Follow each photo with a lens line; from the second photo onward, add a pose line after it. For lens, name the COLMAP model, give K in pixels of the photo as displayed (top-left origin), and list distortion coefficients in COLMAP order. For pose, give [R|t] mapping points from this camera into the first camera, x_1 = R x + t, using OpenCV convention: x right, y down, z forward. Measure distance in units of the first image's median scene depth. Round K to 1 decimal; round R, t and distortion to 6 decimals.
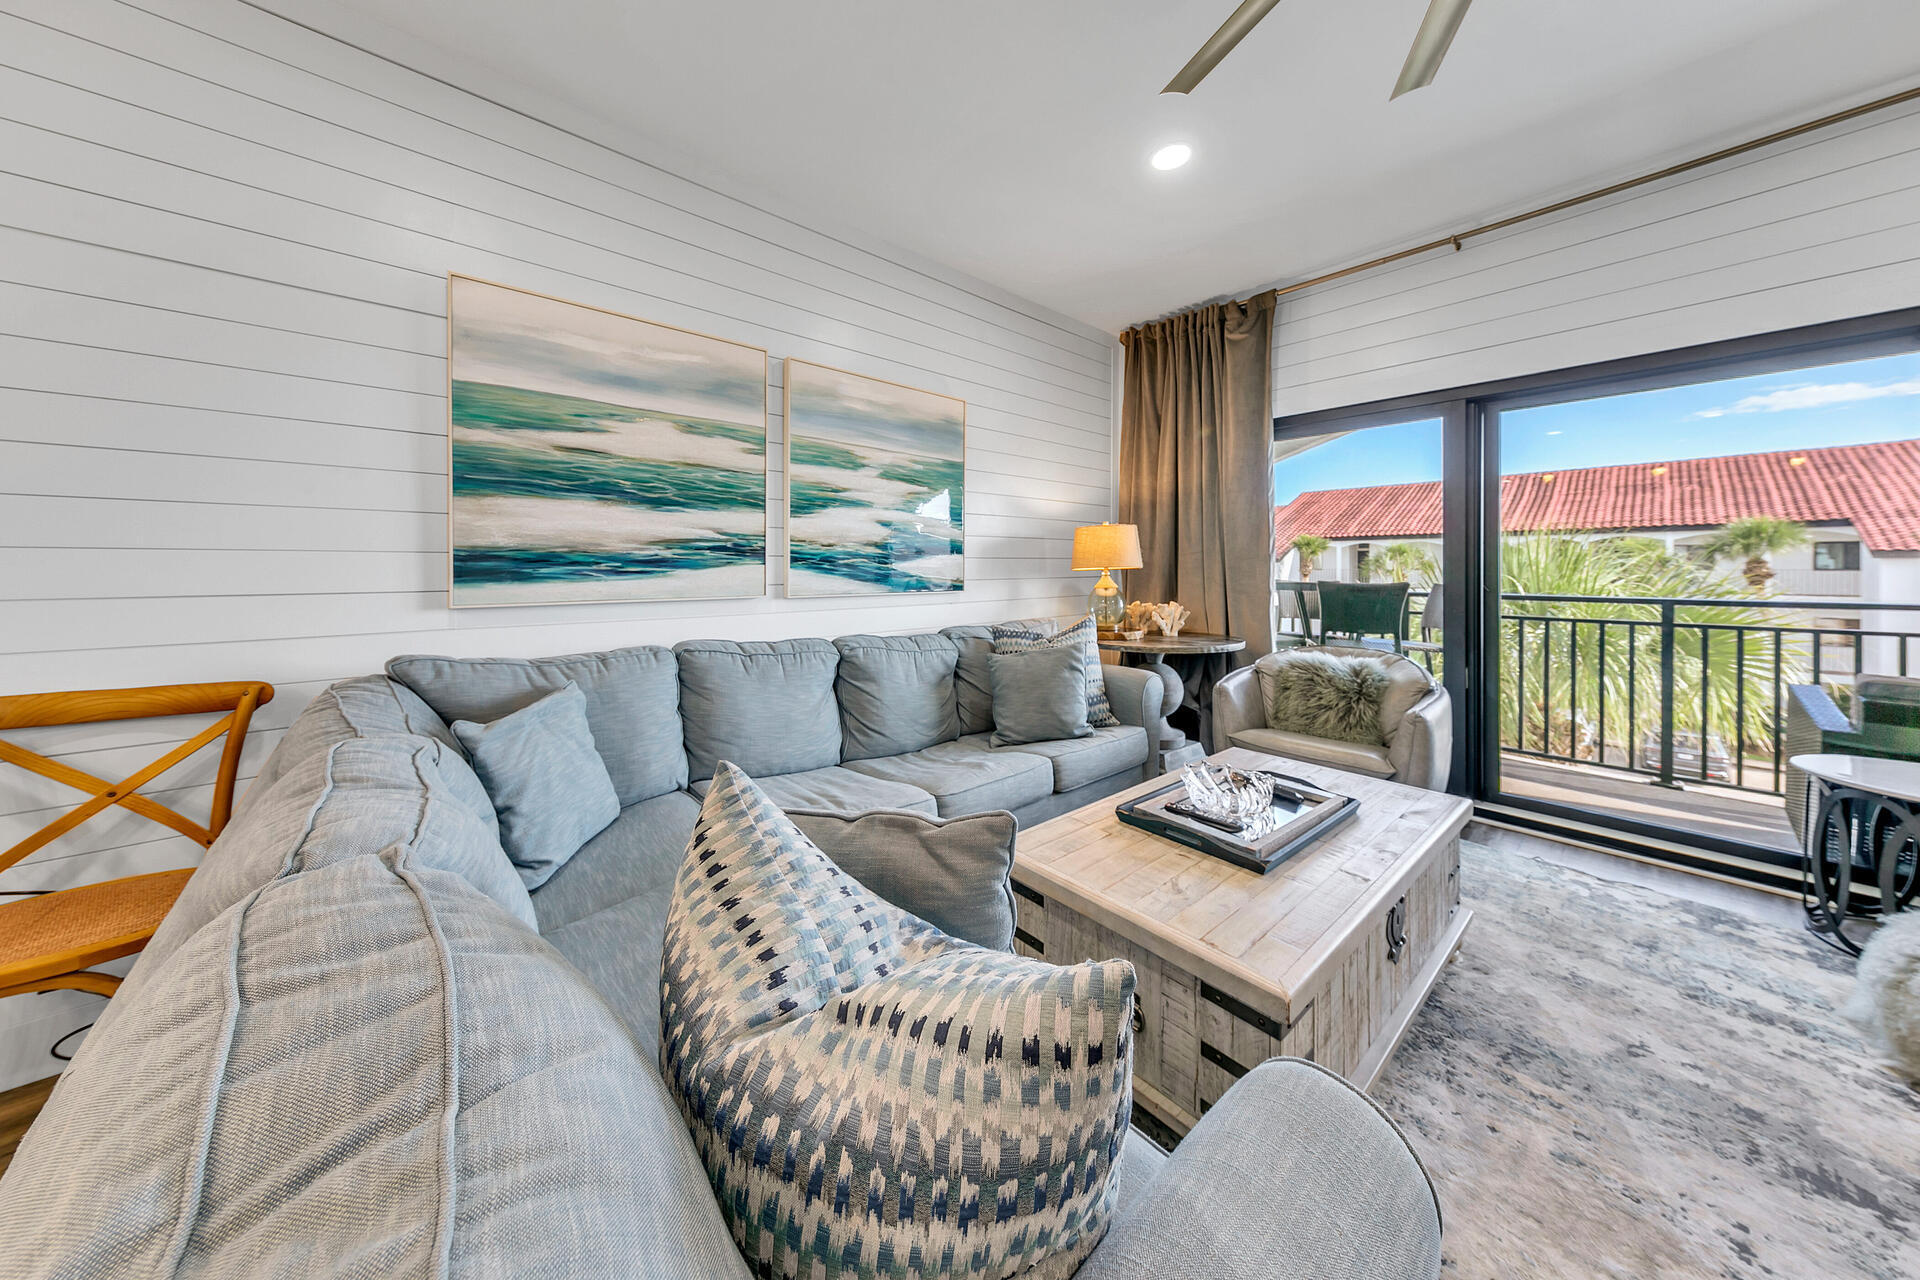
lens RADIAL K [[615.8, 0, 951.2], [0, 615.8, 570.9], [0, 0, 1]] dist [0.023062, 0.000147]
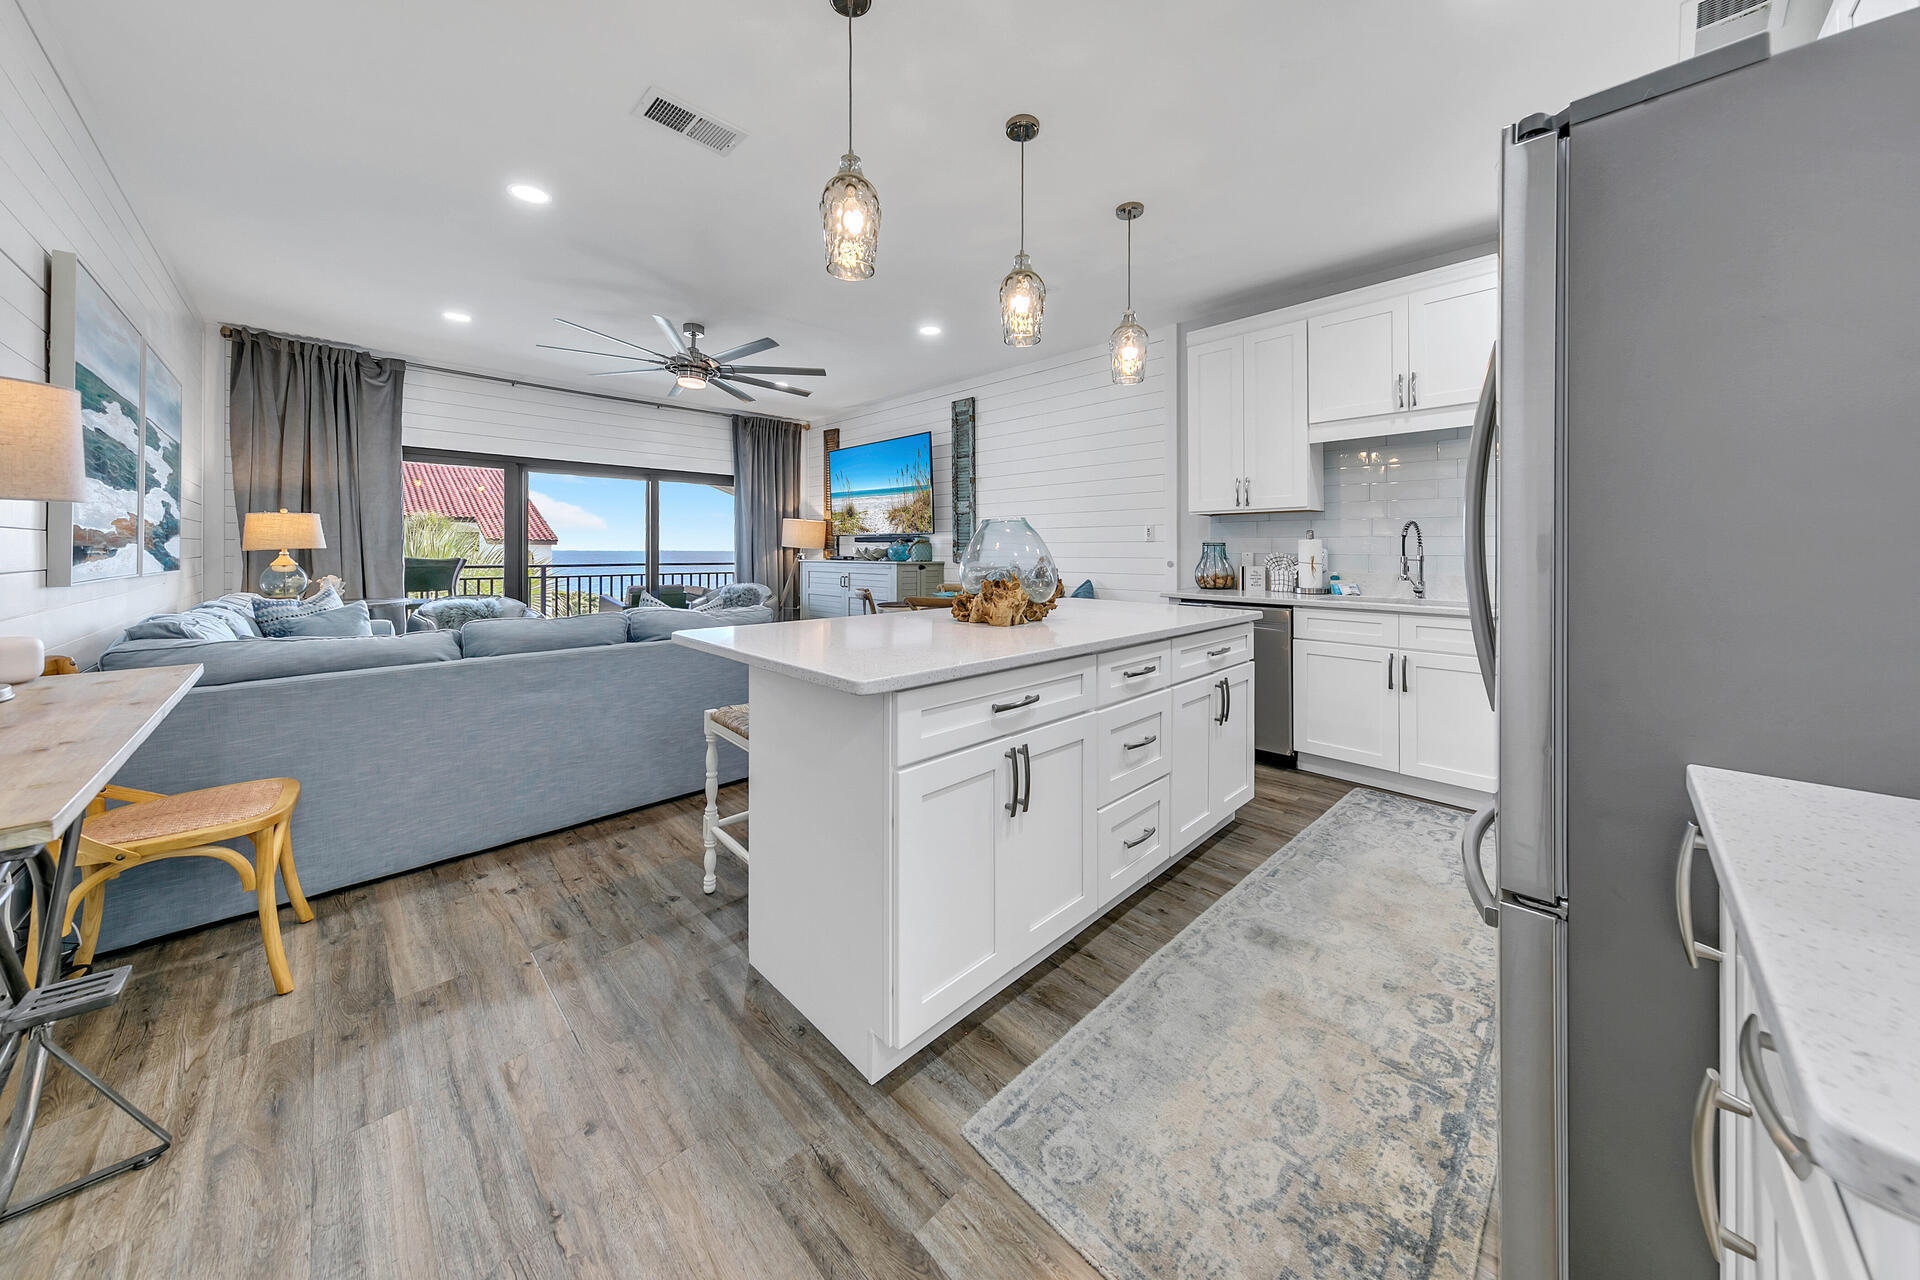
lens RADIAL K [[637.0, 0, 924.5], [0, 637.0, 550.4], [0, 0, 1]] dist [0.005648, -0.000140]
pose [[-0.031232, 0.001864, 0.999510, -1.202027], [0.002361, 0.999996, -0.001791, 0.004955], [-0.999509, 0.002304, -0.031236, -0.218009]]
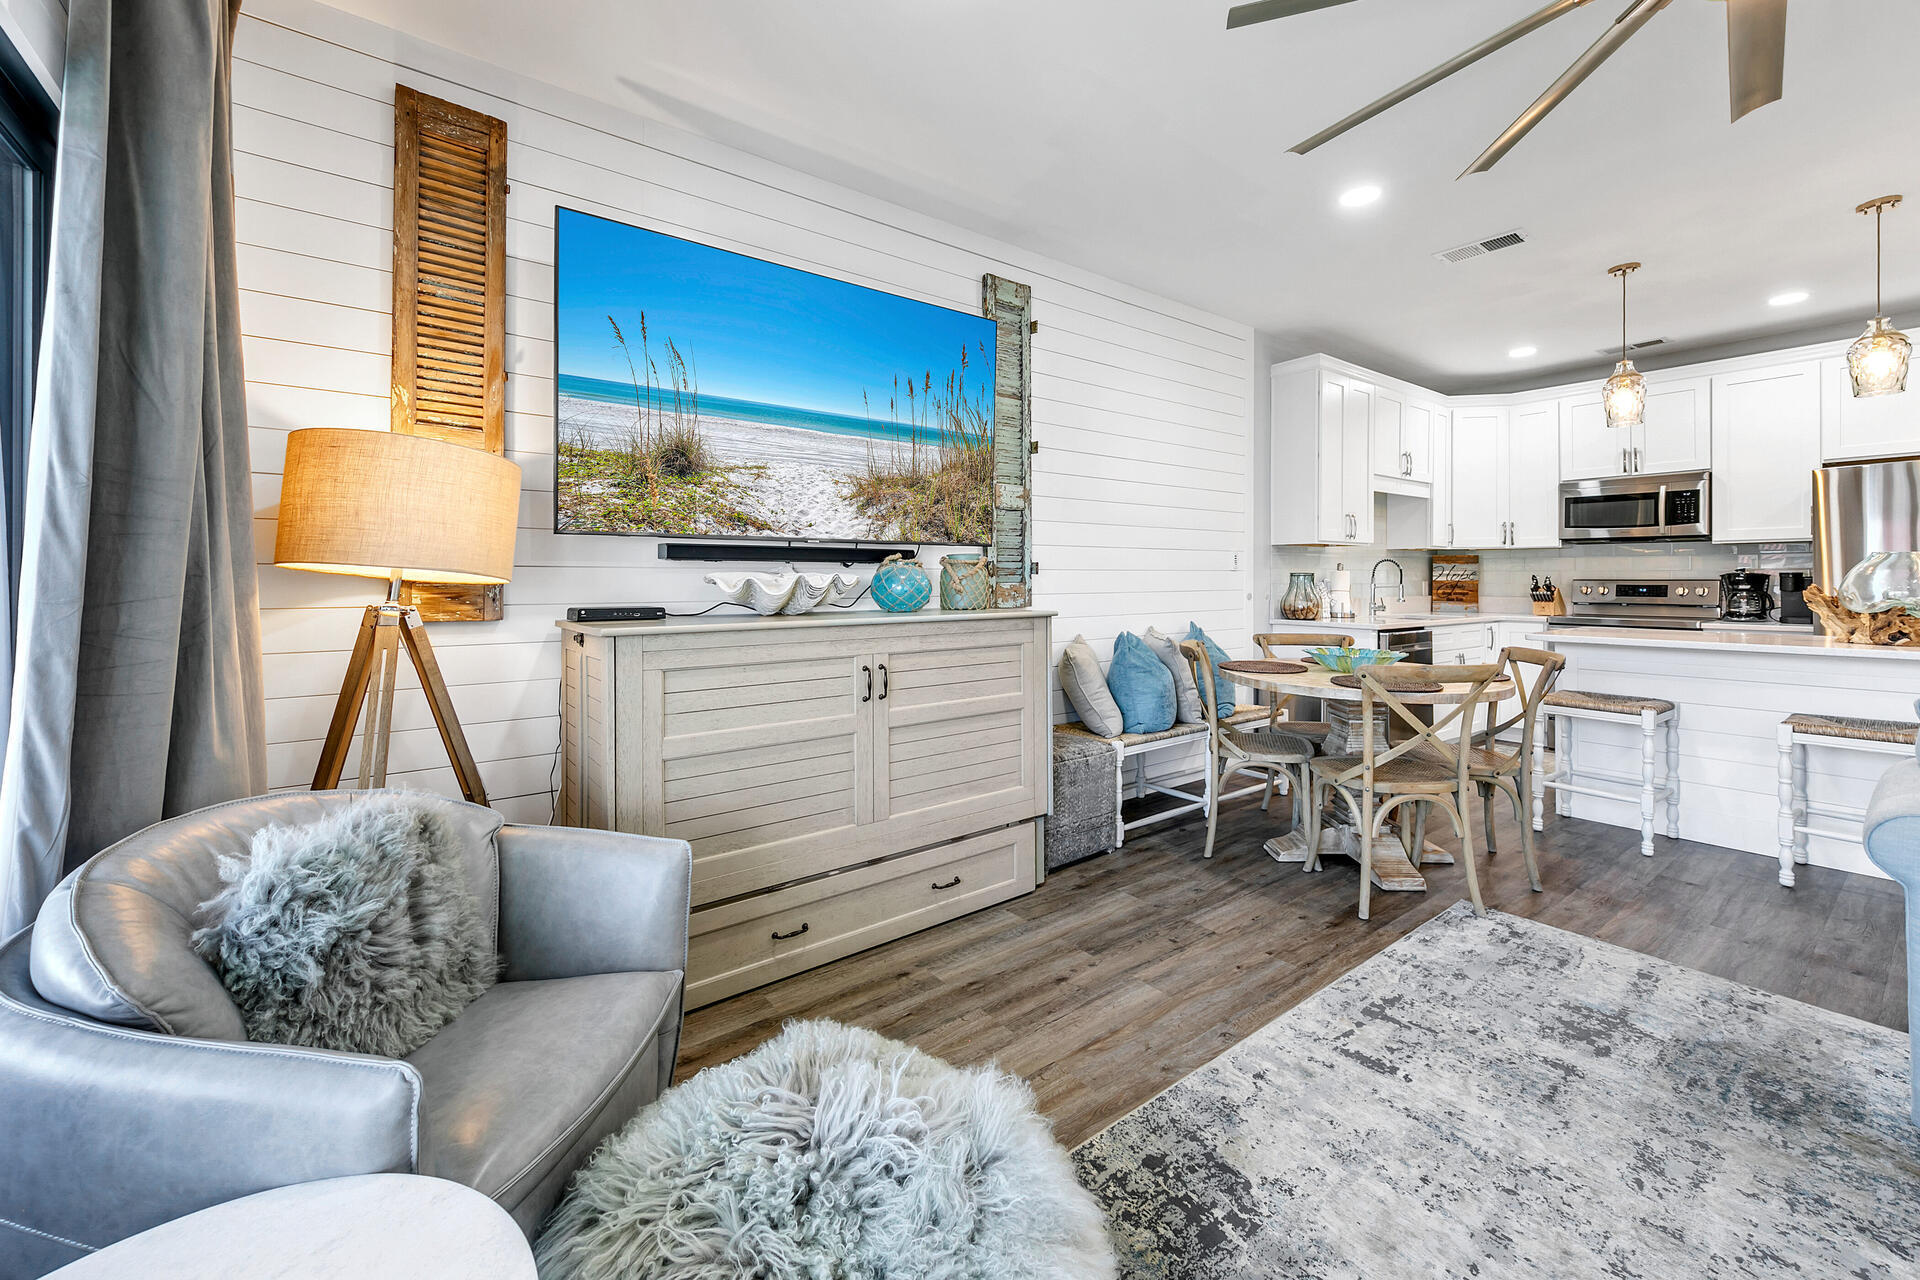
lens RADIAL K [[746.2, 0, 934.4], [0, 746.2, 579.4], [0, 0, 1]] dist [-0.007786, -0.000345]
pose [[-0.995644, 0.004525, 0.093131, 0.770821], [0.005071, 0.999971, 0.005630, -0.011813], [-0.093103, 0.006078, -0.995638, 0.755219]]
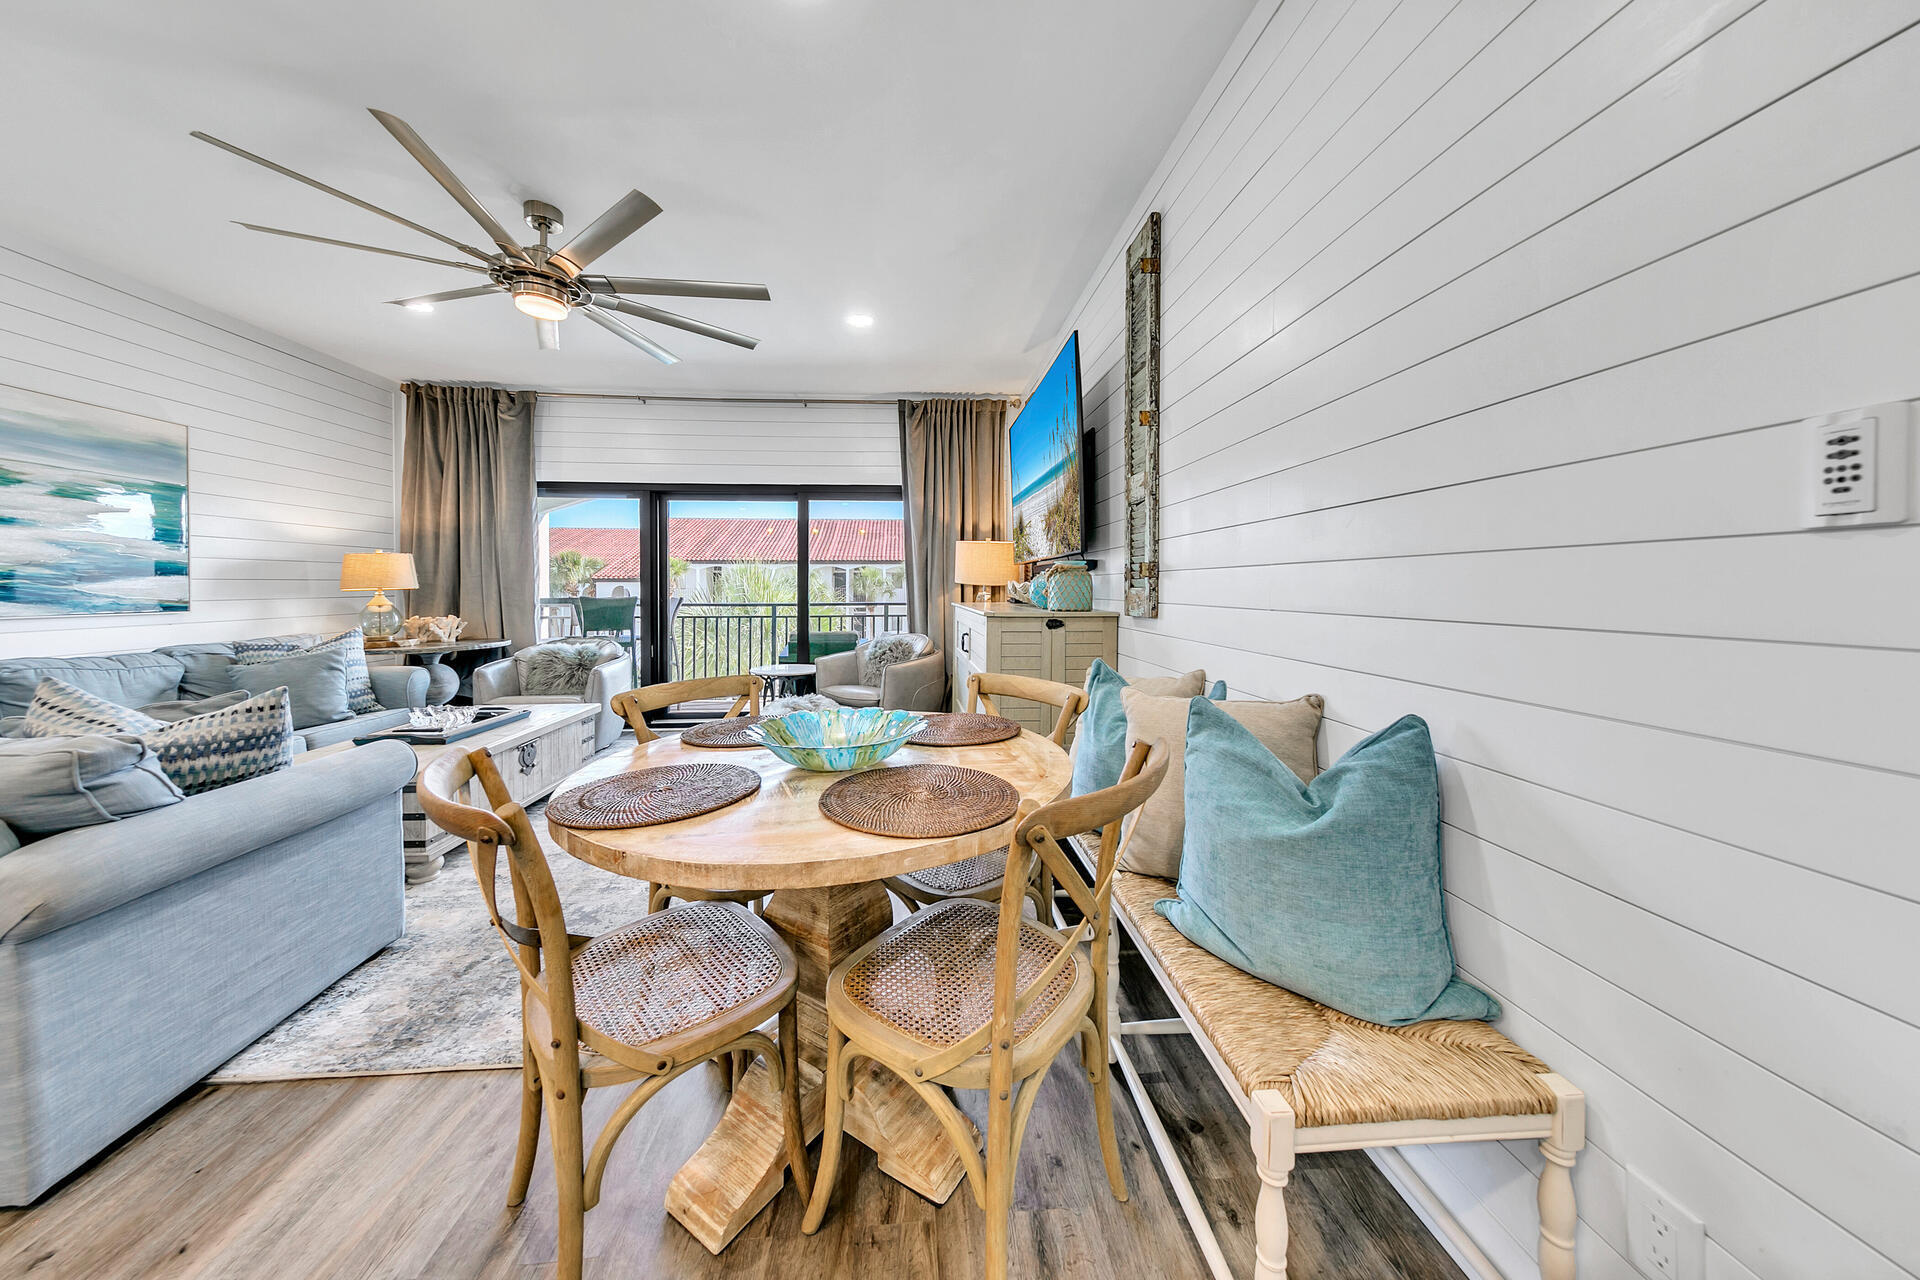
lens RADIAL K [[615.1, 0, 947.2], [0, 615.1, 594.8], [0, 0, 1]] dist [0.005444, -0.000252]
pose [[0.602604, -0.010855, 0.797967, -0.046266], [0.004989, 0.999939, 0.009835, 0.001335], [-0.798025, -0.001945, 0.602621, -0.686618]]
